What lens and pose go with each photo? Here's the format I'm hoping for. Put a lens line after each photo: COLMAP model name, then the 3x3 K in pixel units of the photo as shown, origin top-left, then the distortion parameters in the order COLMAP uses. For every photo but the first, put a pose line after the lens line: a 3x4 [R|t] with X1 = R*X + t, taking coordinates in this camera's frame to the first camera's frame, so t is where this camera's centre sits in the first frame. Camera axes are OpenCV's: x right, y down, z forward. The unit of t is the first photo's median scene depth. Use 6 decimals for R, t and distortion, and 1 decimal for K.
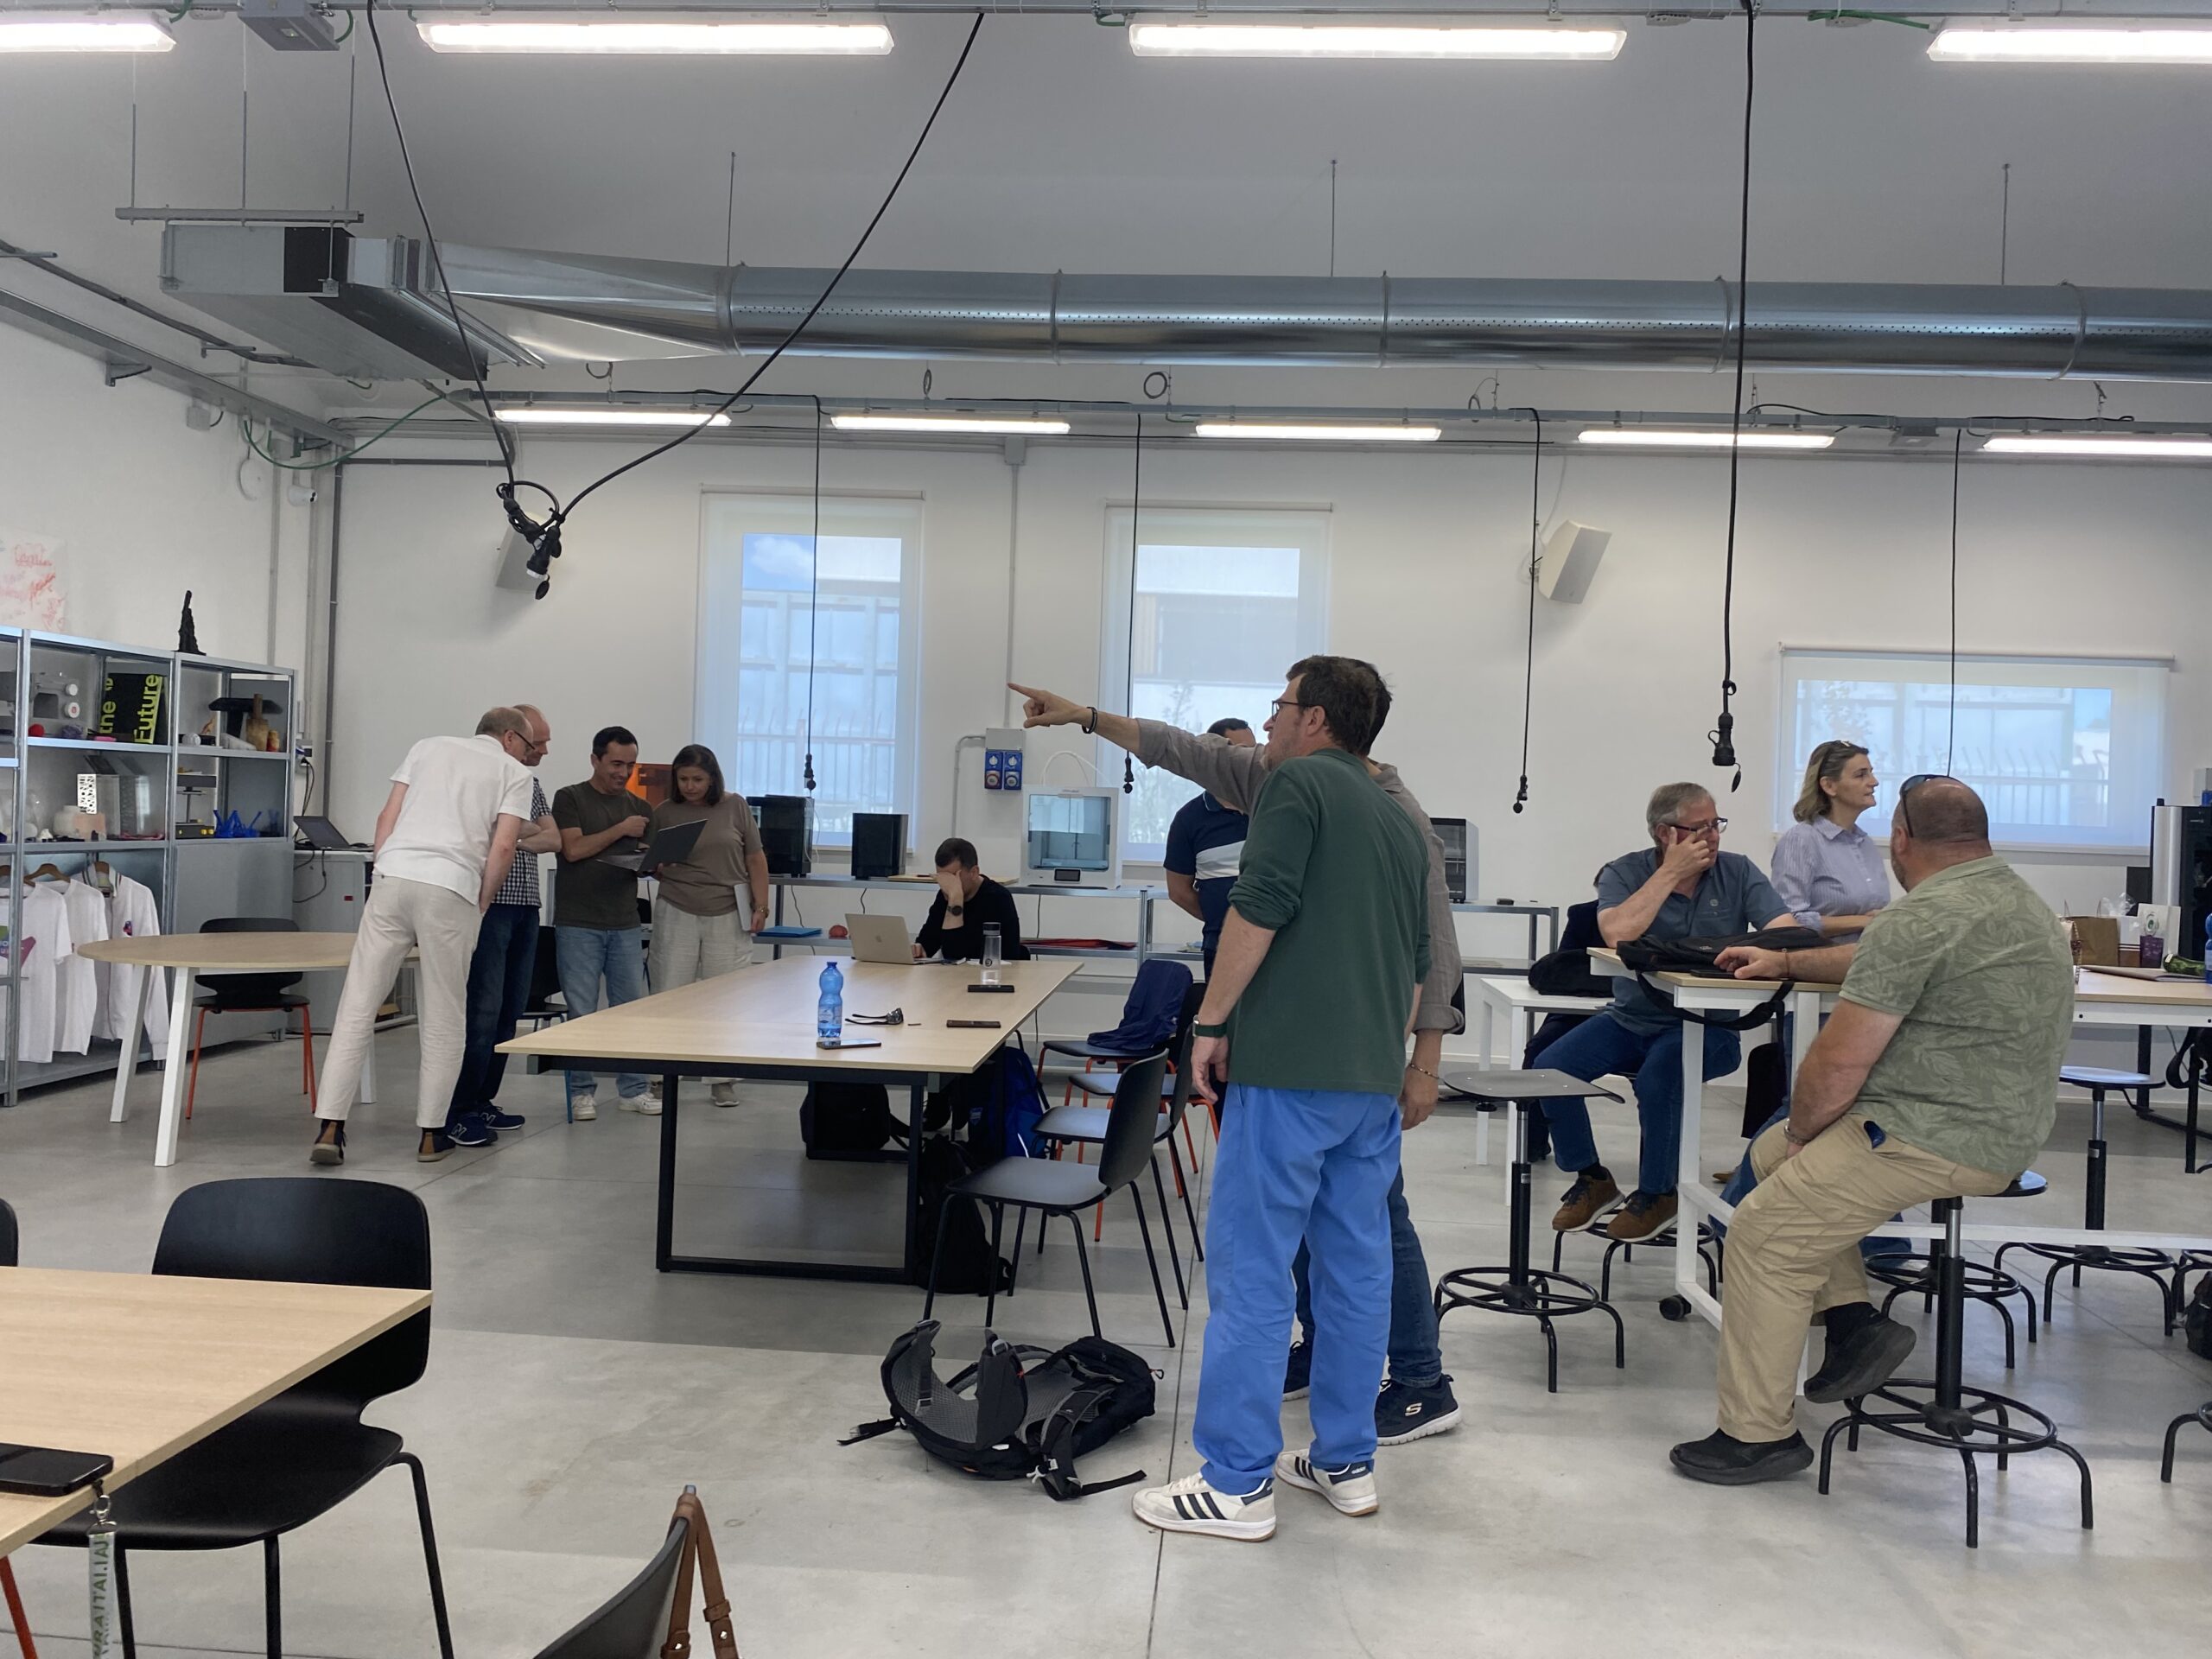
lens RADIAL K [[1819.7, 0, 1225.1], [0, 1819.7, 783.9], [0, 0, 1]] dist [0.006016, 0.000149]
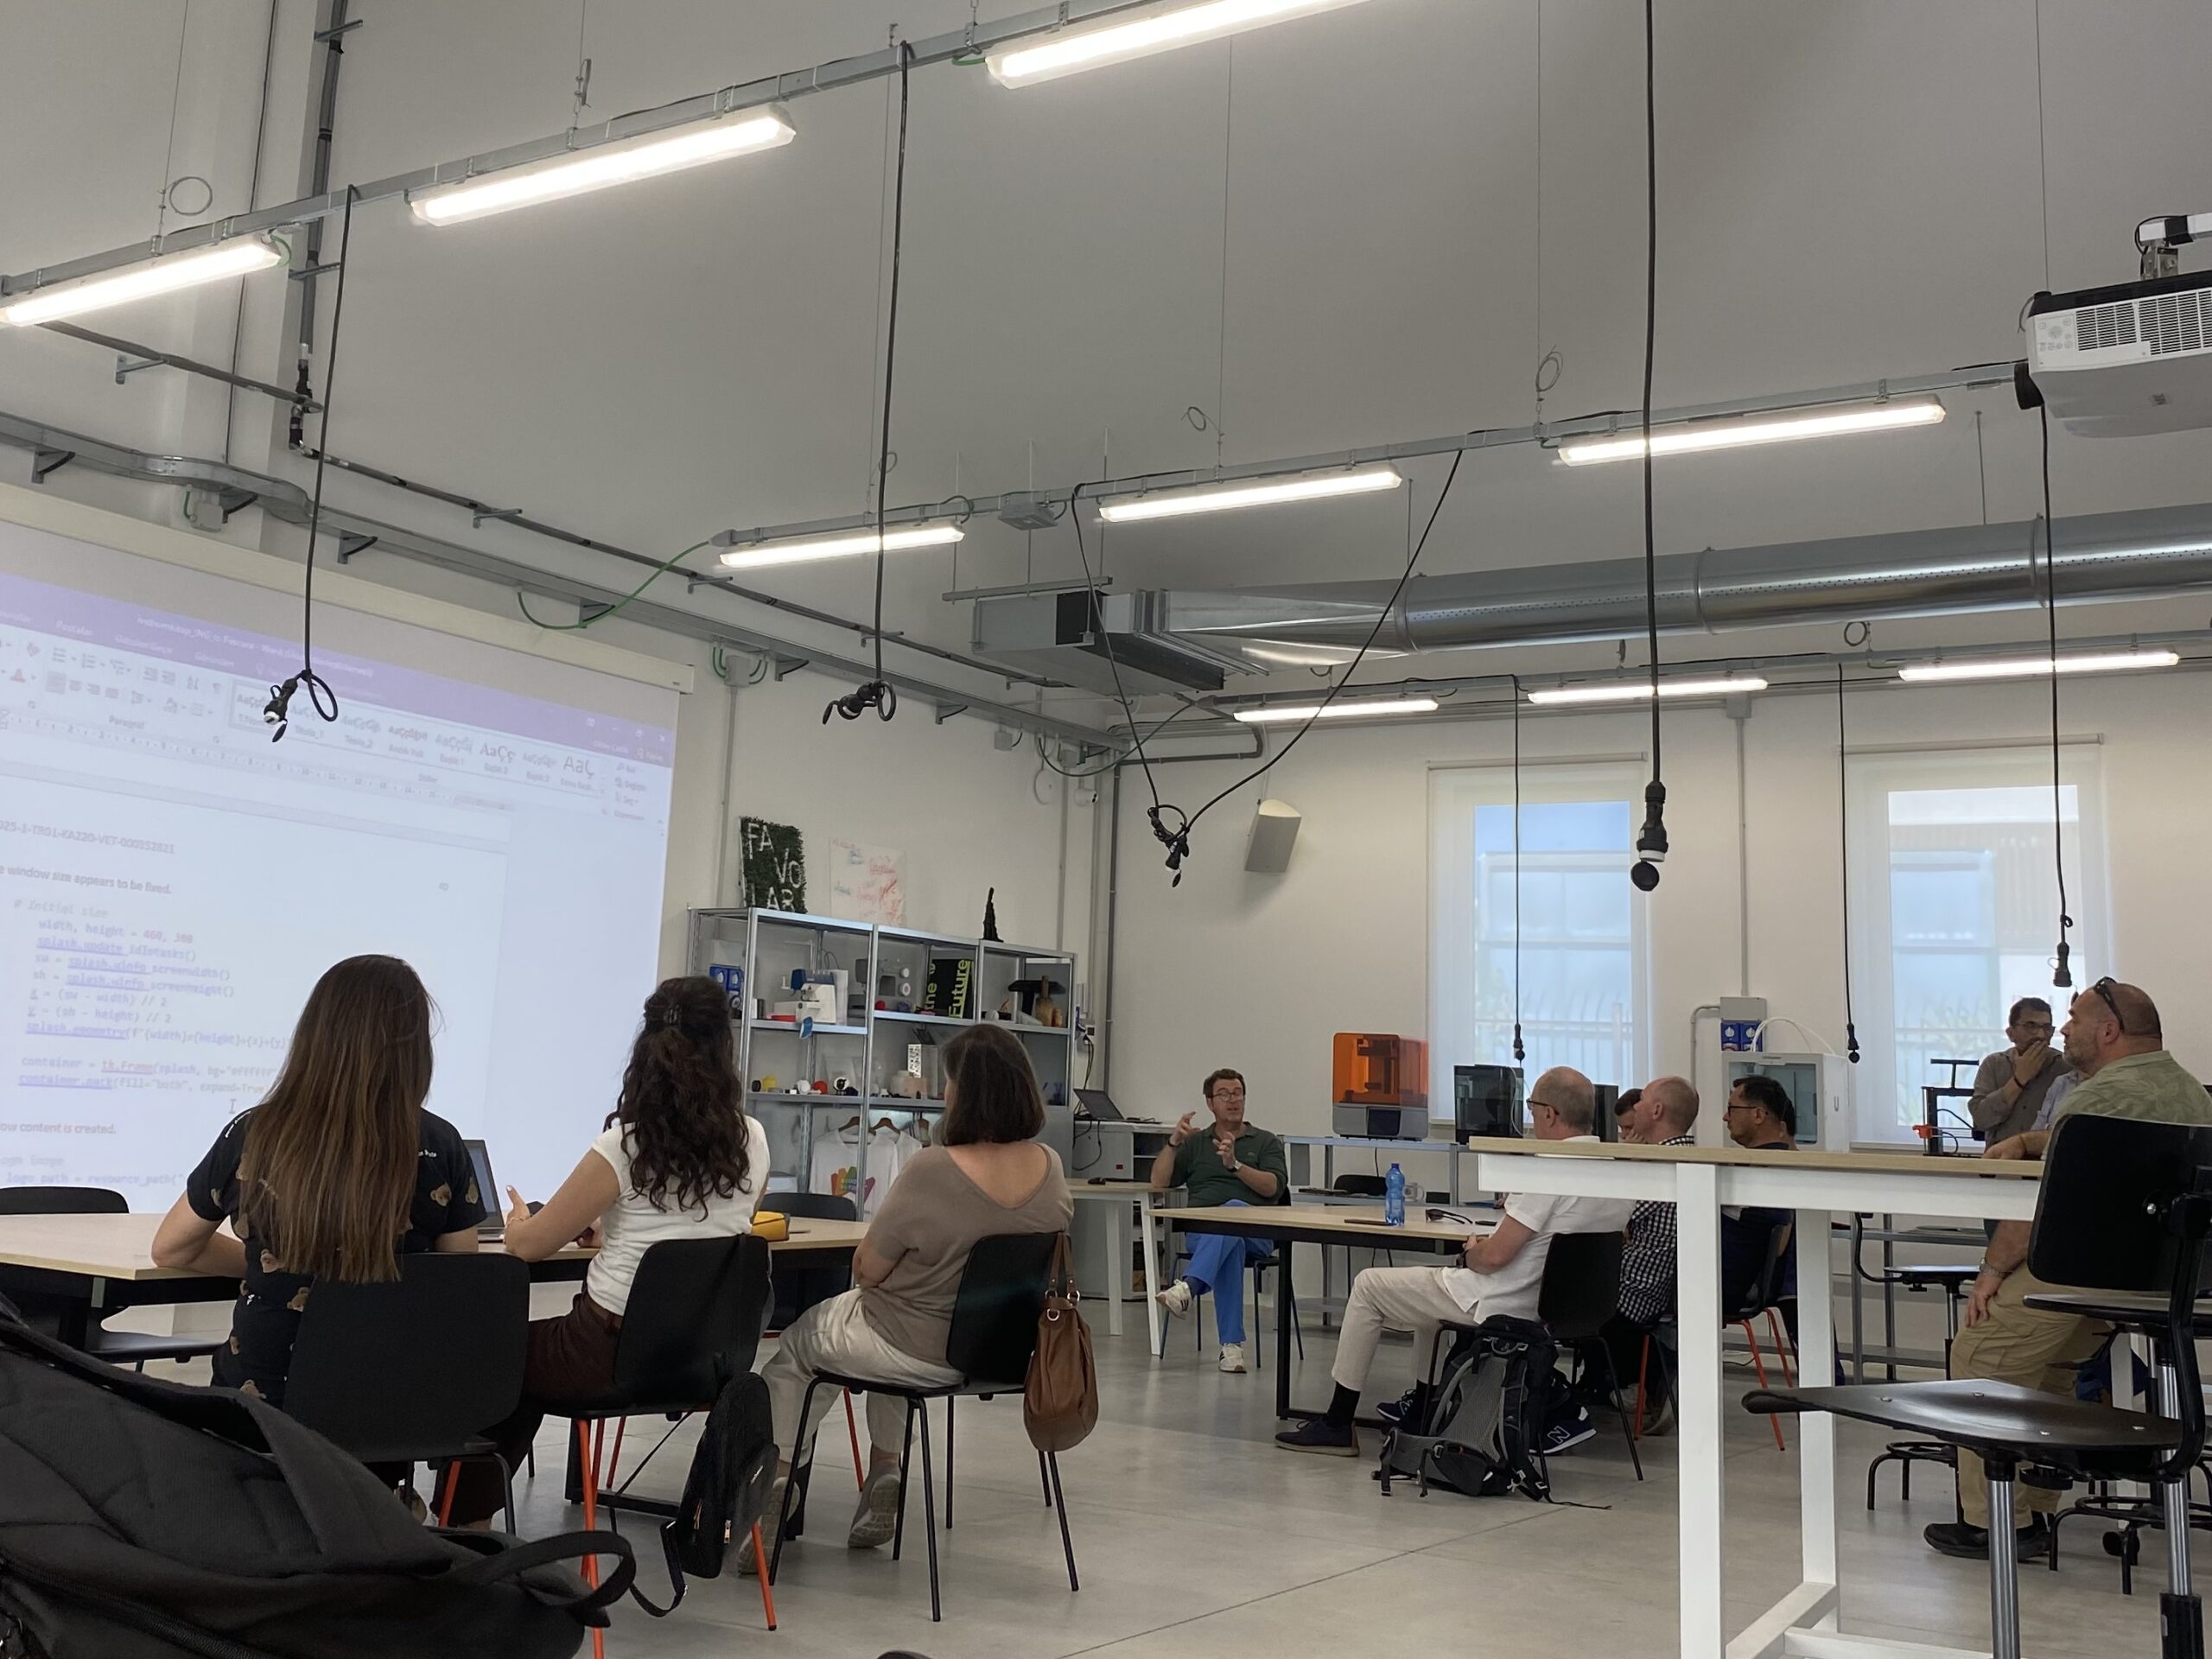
lens RADIAL K [[2377.9, 0, 1002.7], [0, 2377.9, 642.9], [0, 0, 1]] dist [0.242057, -0.818804]
pose [[0.859616, -0.096463, -0.501752, 0.226628], [-0.013012, 0.977565, -0.210233, 0.064669], [0.510775, 0.187249, 0.839075, -0.319836]]
